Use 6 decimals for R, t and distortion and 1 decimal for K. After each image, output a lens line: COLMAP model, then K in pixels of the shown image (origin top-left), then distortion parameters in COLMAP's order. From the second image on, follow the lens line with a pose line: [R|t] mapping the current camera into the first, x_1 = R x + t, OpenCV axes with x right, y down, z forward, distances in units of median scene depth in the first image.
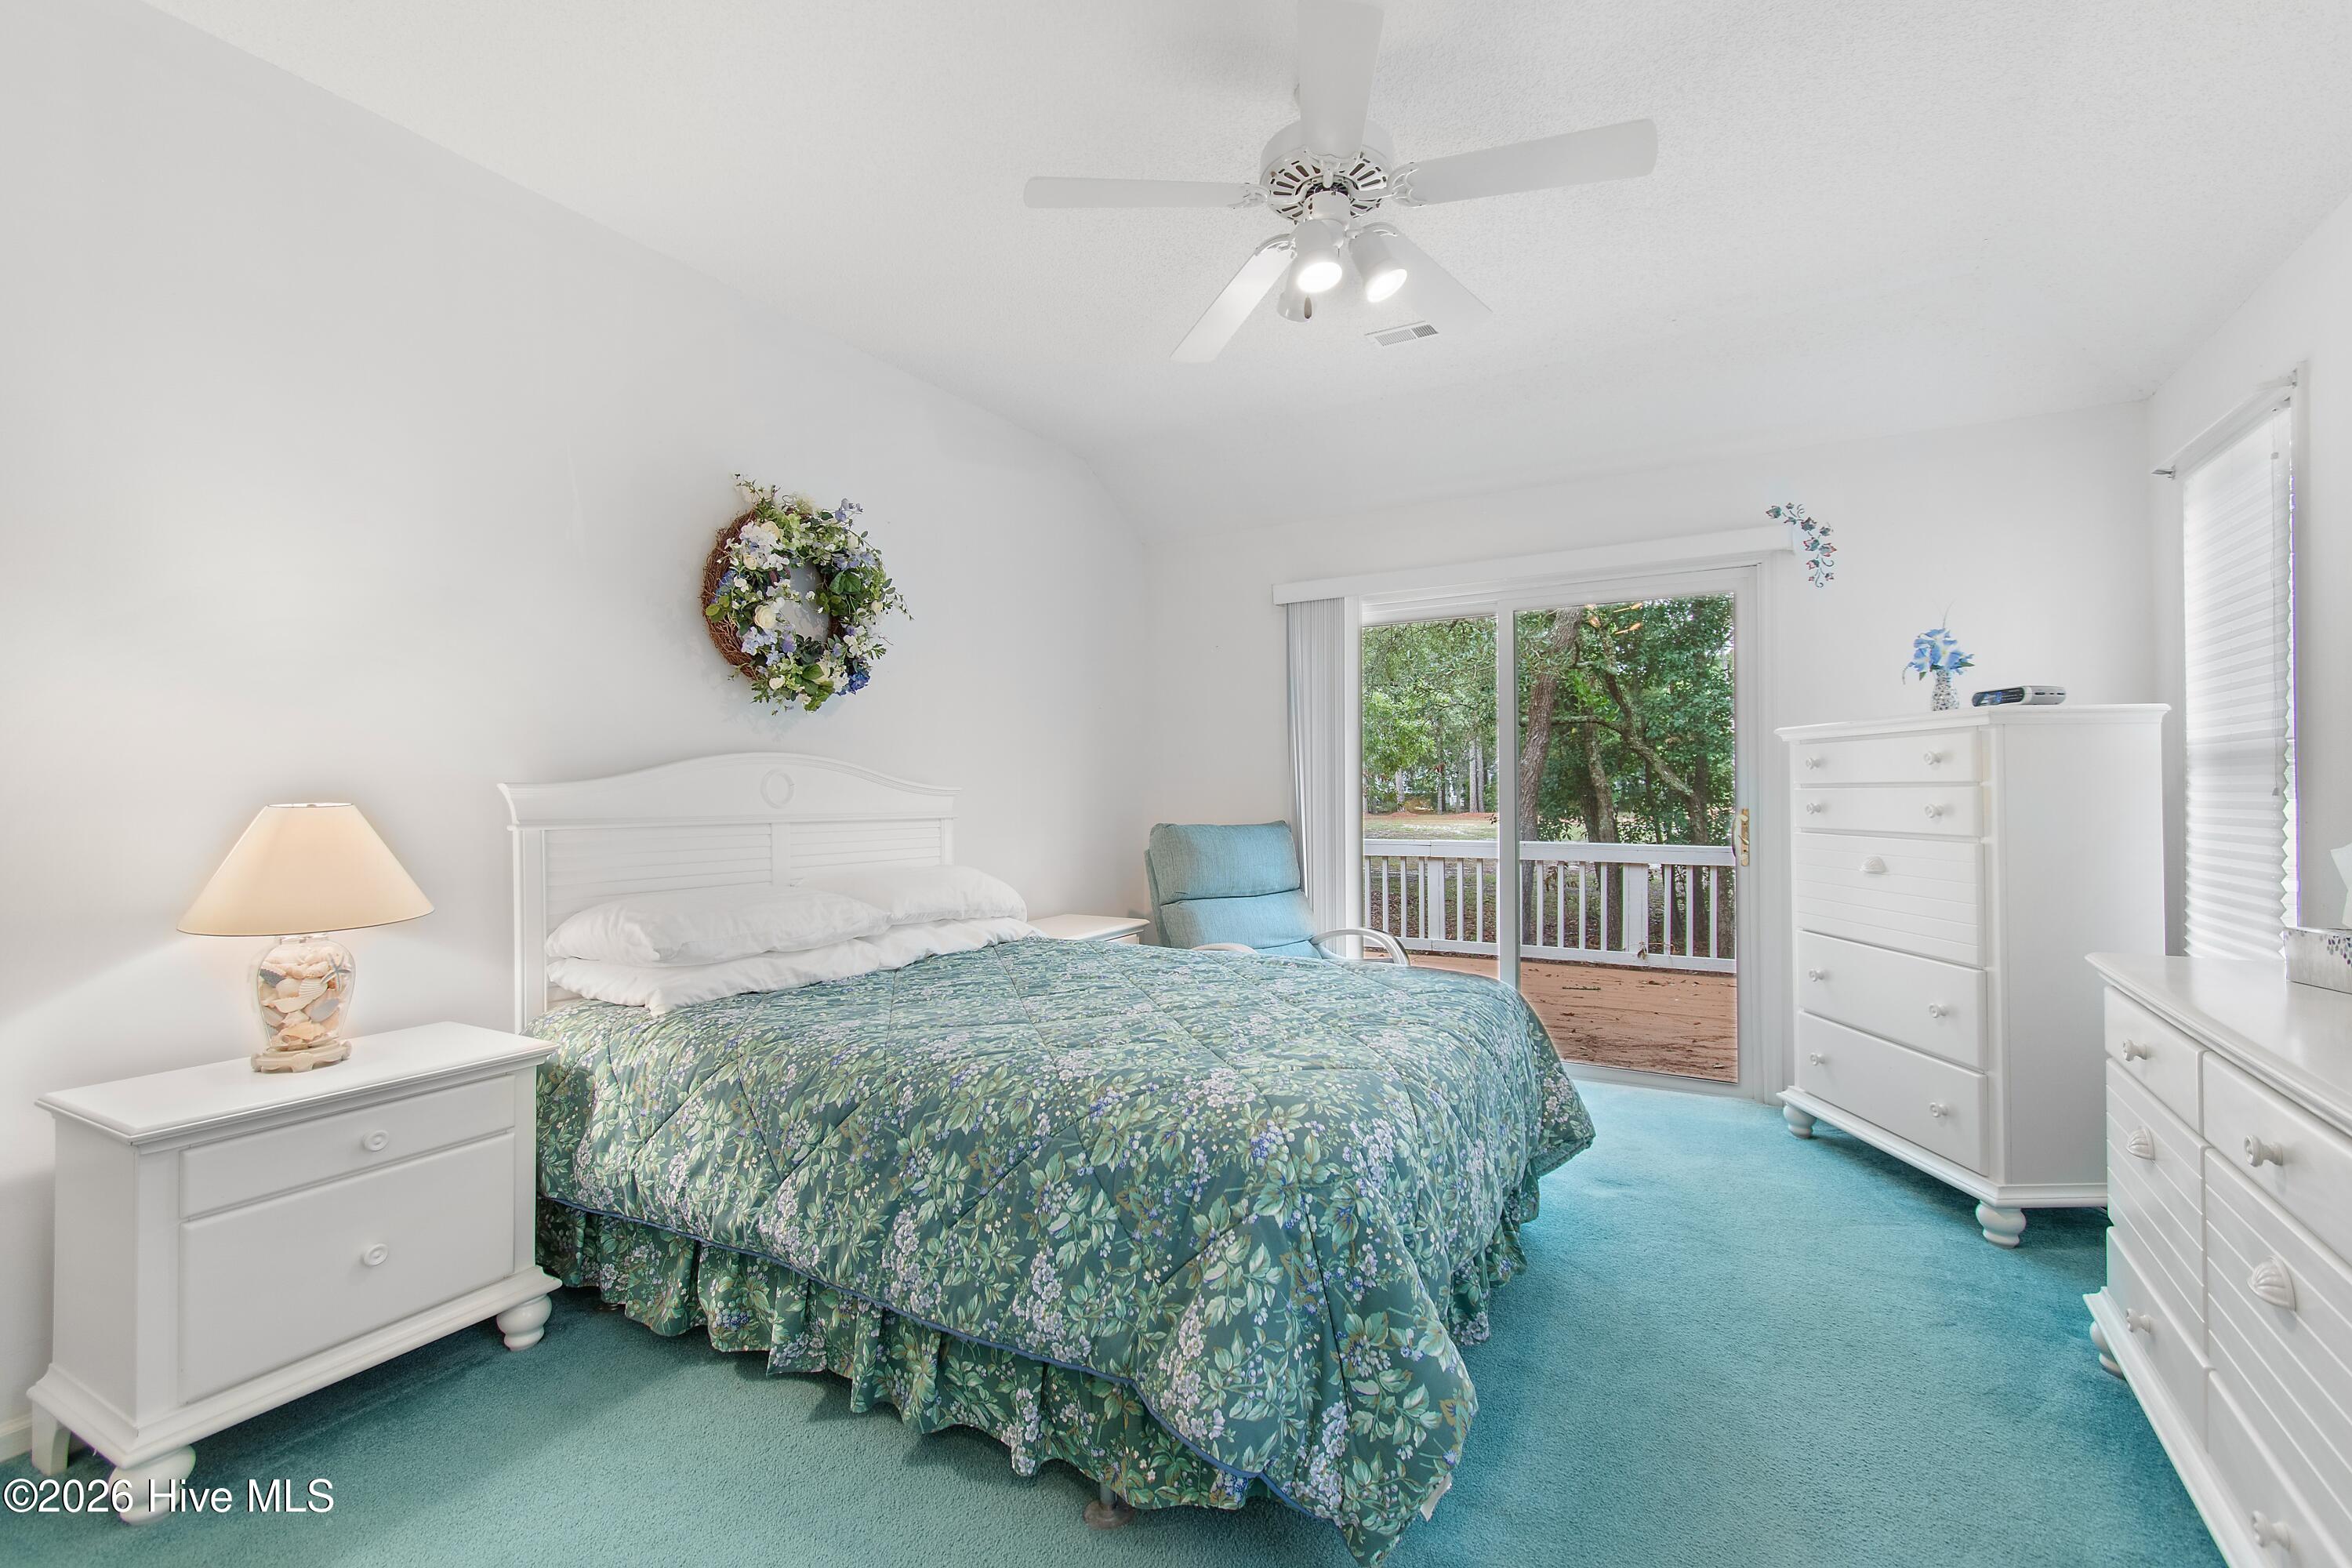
lens RADIAL K [[1054.1, 0, 1166.1], [0, 1054.1, 789.9], [0, 0, 1]] dist [-0.001481, -0.000392]
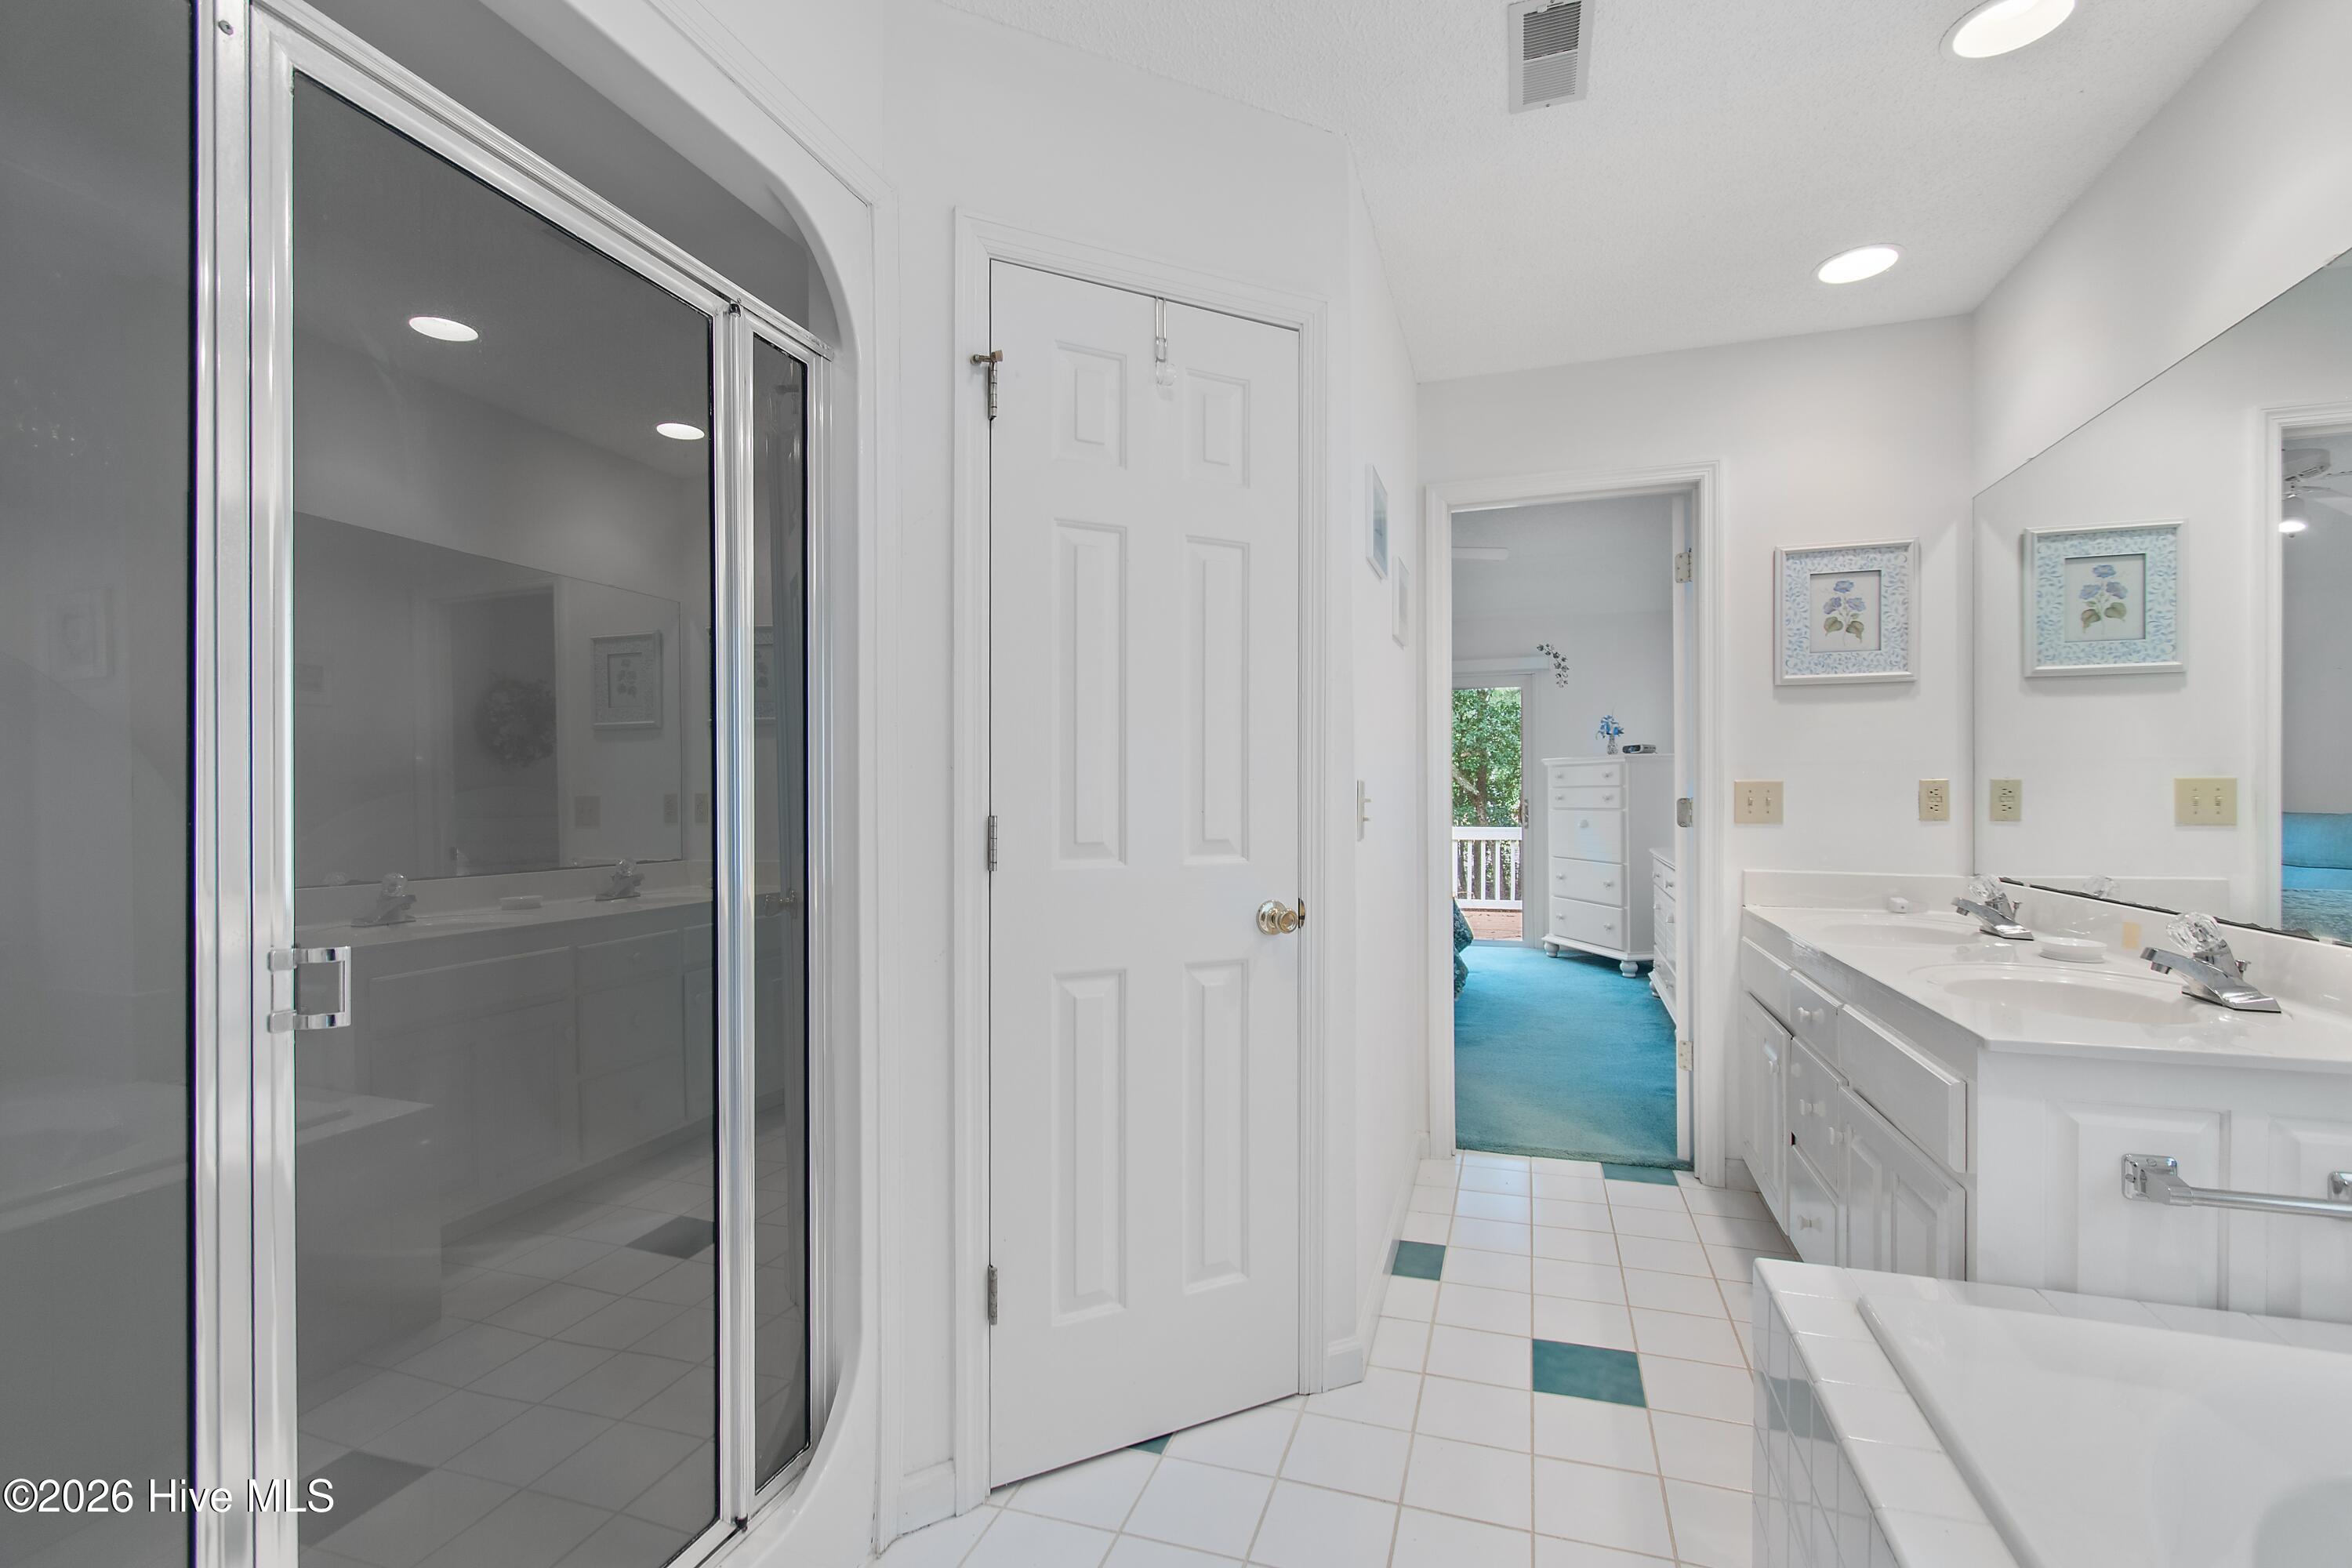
lens RADIAL K [[1054.1, 0, 1185.8], [0, 1054.1, 787.8], [0, 0, 1]] dist [-0.001481, -0.000392]
pose [[0.977051, 0.004207, 0.212962, -0.615956], [-0.003528, 0.999987, -0.003569, 0.007995], [-0.212975, 0.002736, 0.977054, -0.985767]]
